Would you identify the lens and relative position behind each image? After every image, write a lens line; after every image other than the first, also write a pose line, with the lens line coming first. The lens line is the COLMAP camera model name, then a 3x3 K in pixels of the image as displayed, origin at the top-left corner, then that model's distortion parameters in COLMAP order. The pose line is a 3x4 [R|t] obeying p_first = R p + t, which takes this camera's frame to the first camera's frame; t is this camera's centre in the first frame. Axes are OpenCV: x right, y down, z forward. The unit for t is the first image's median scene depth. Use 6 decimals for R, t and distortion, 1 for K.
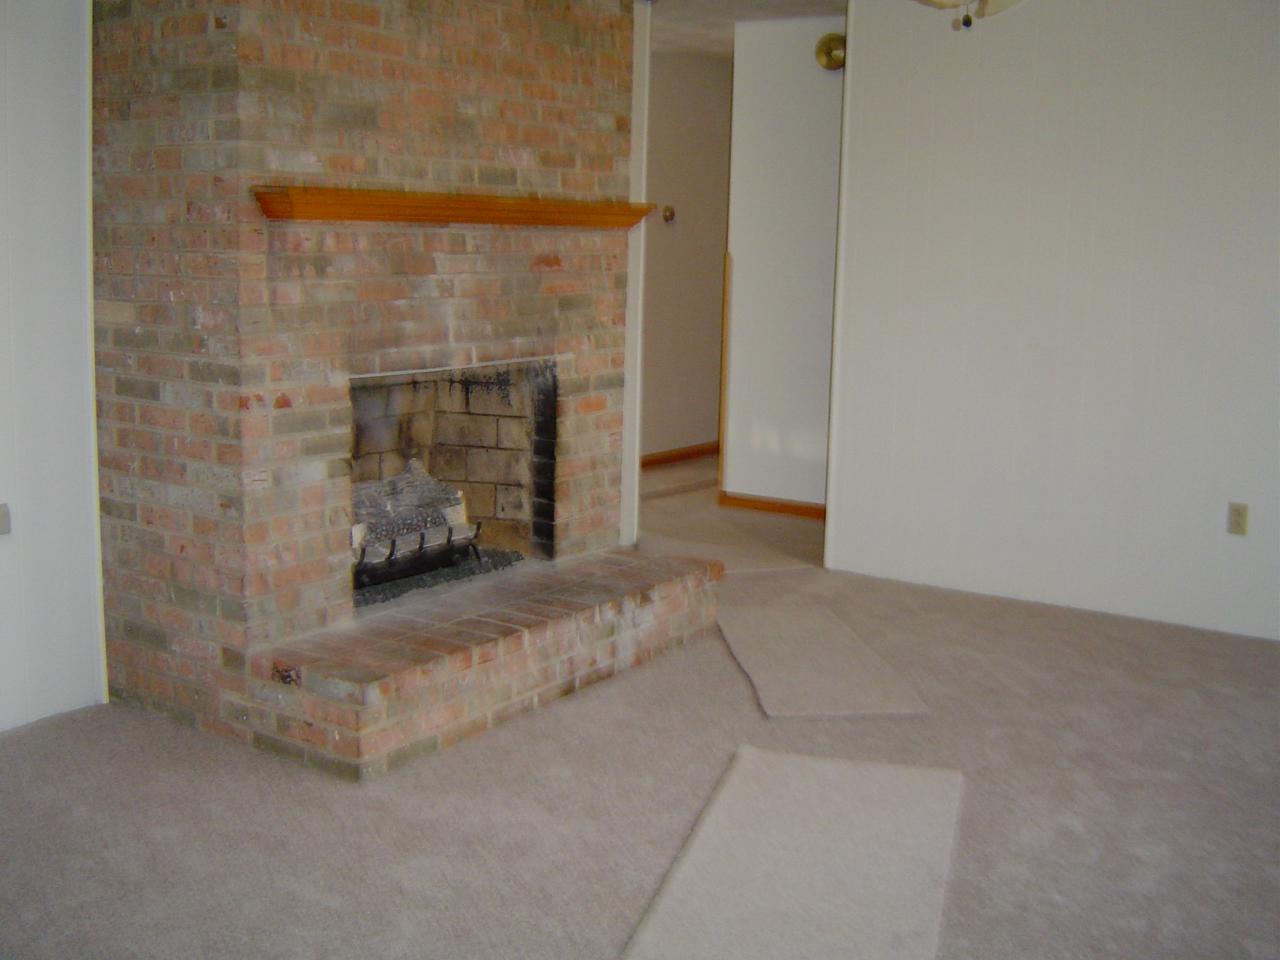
lens RADIAL K [[1462.4, 0, 635.6], [0, 1462.4, 469.8], [0, 0, 1]] dist [-0.134702, 0.000000]
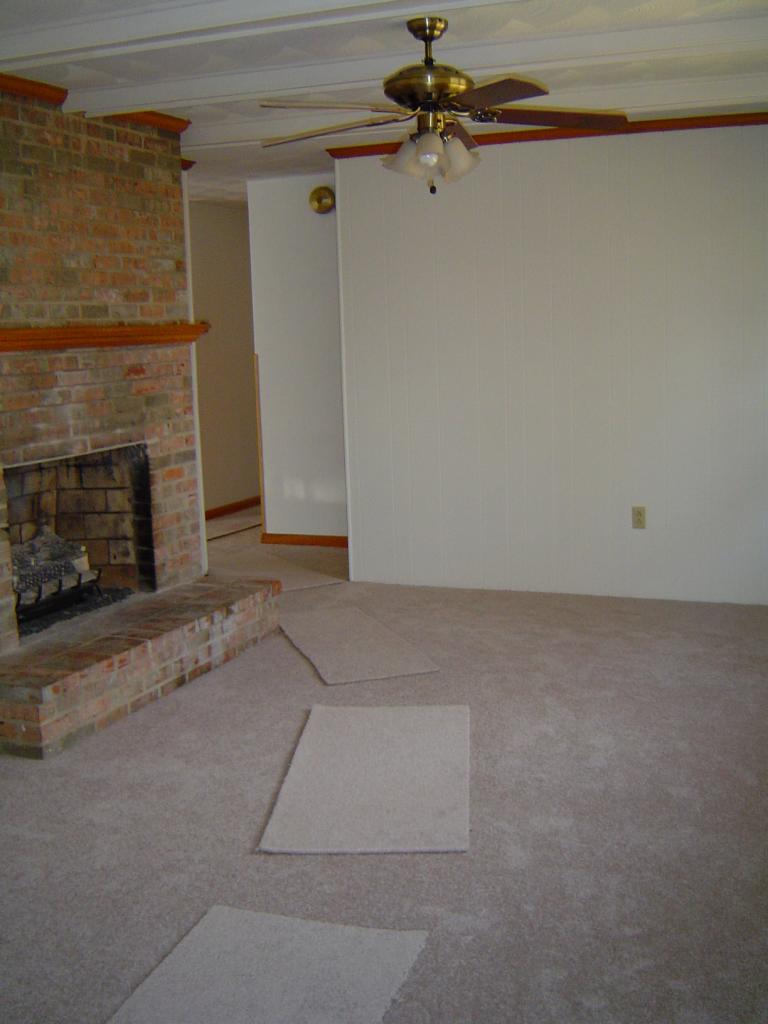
lens RADIAL K [[1169.9, 0, 385.5], [0, 1169.9, 515.7], [0, 0, 1]] dist [-0.134702, 0.000000]
pose [[0.979831, -0.085584, 0.180574, -0.042054], [0.086081, 0.996275, 0.005098, 0.006335], [-0.180338, 0.010548, 0.983548, -0.112774]]
